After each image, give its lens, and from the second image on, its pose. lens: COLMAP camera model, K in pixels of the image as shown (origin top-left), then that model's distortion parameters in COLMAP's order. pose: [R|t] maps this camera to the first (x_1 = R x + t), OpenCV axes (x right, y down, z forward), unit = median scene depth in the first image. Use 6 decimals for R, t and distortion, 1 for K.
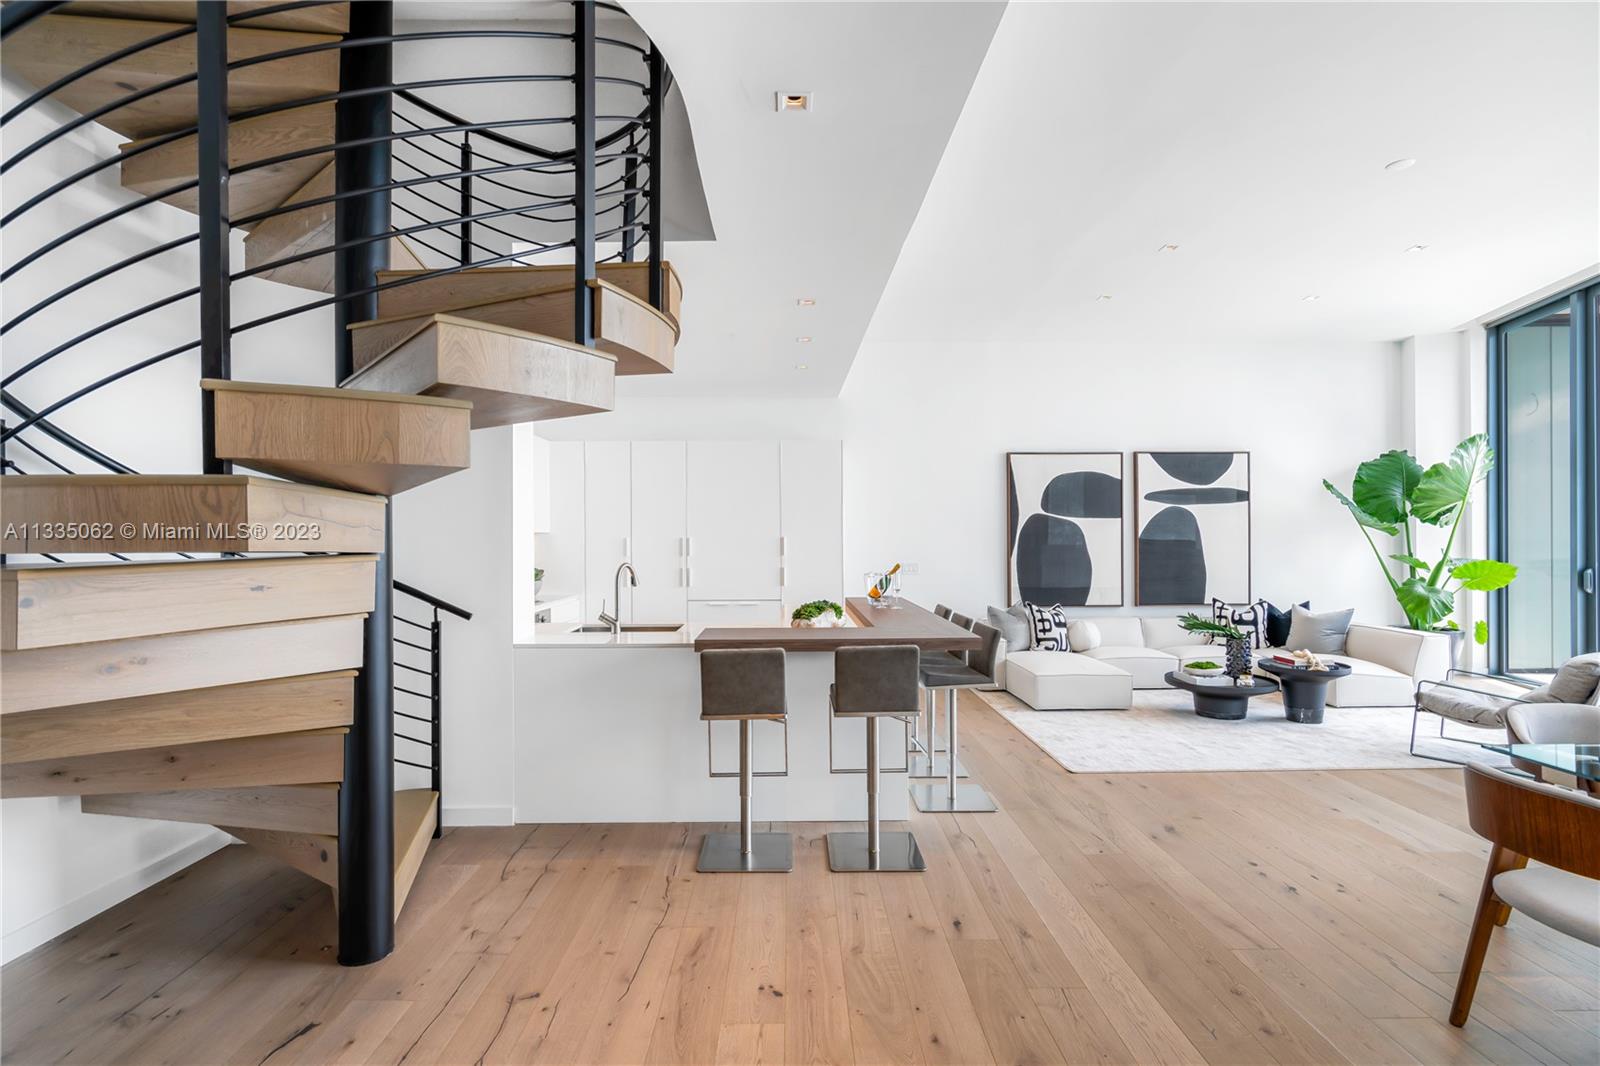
lens RADIAL K [[740.3, 0, 804.4], [0, 740.3, 538.3], [0, 0, 1]] dist [0.000143, 0.002003]
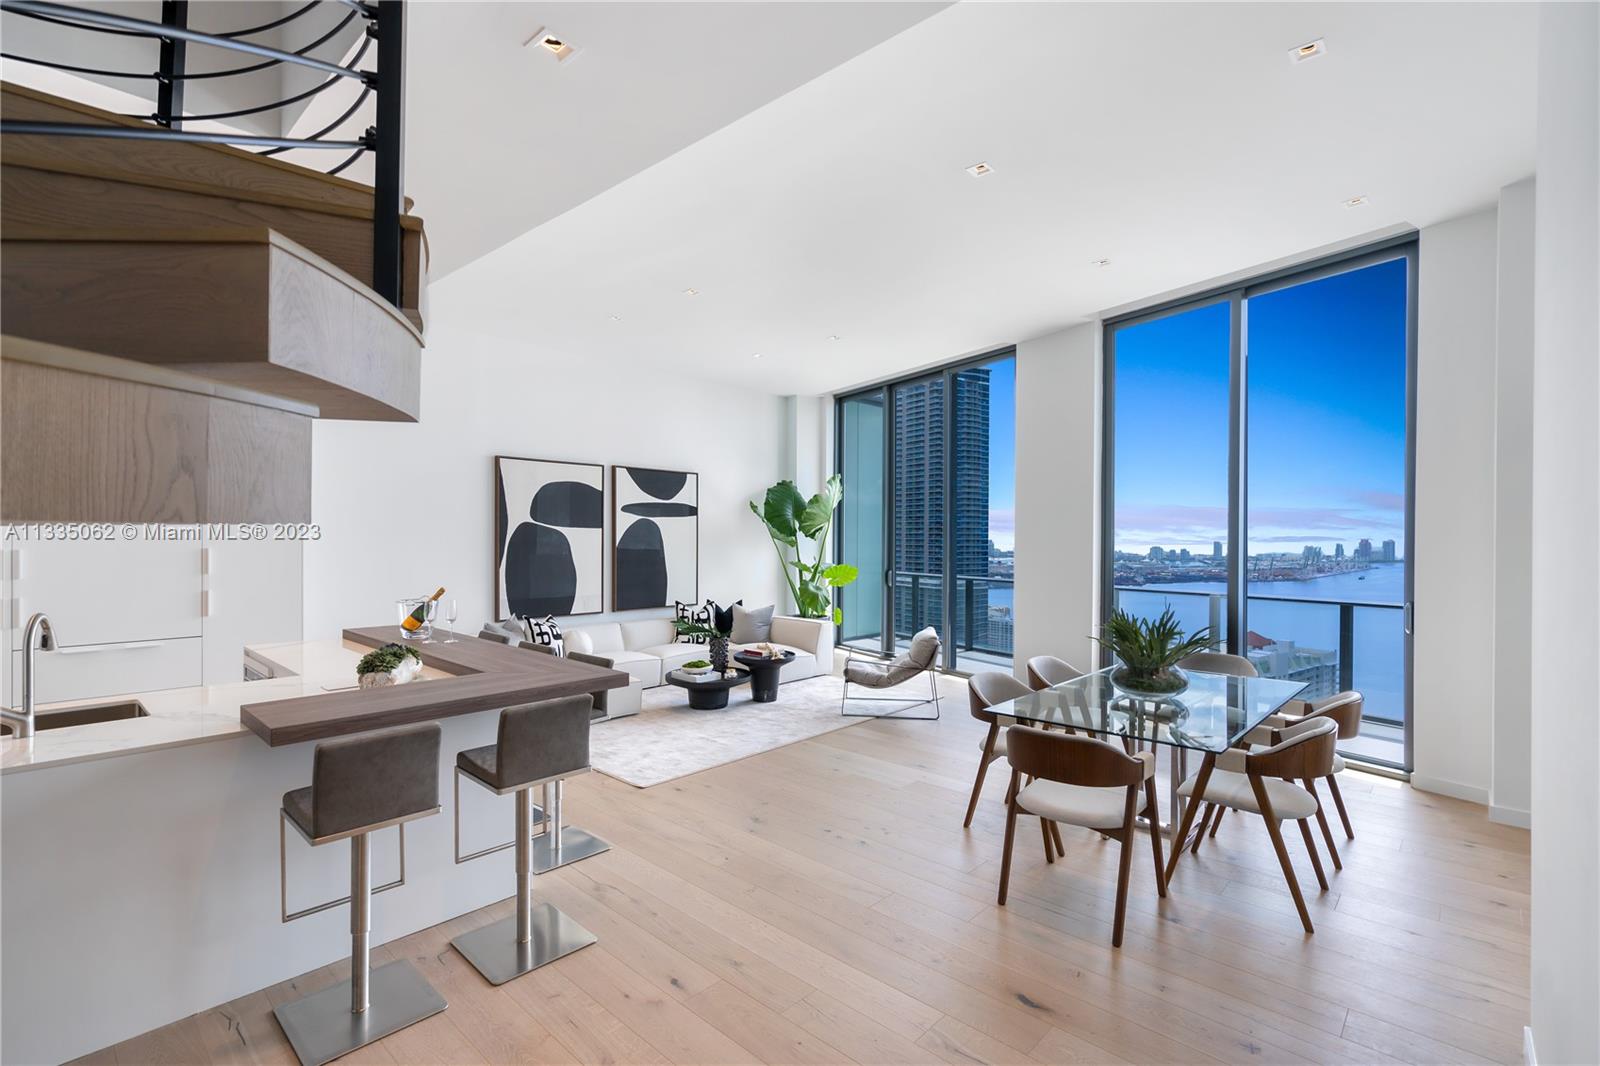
lens RADIAL K [[740.3, 0, 794.1], [0, 740.3, 535.6], [0, 0, 1]] dist [0.000143, 0.002003]
pose [[0.687789, 0.011988, 0.725812, -0.163669], [-0.017807, 0.999841, 0.000360, -0.025262], [-0.725692, -0.013172, 0.687893, 0.099474]]
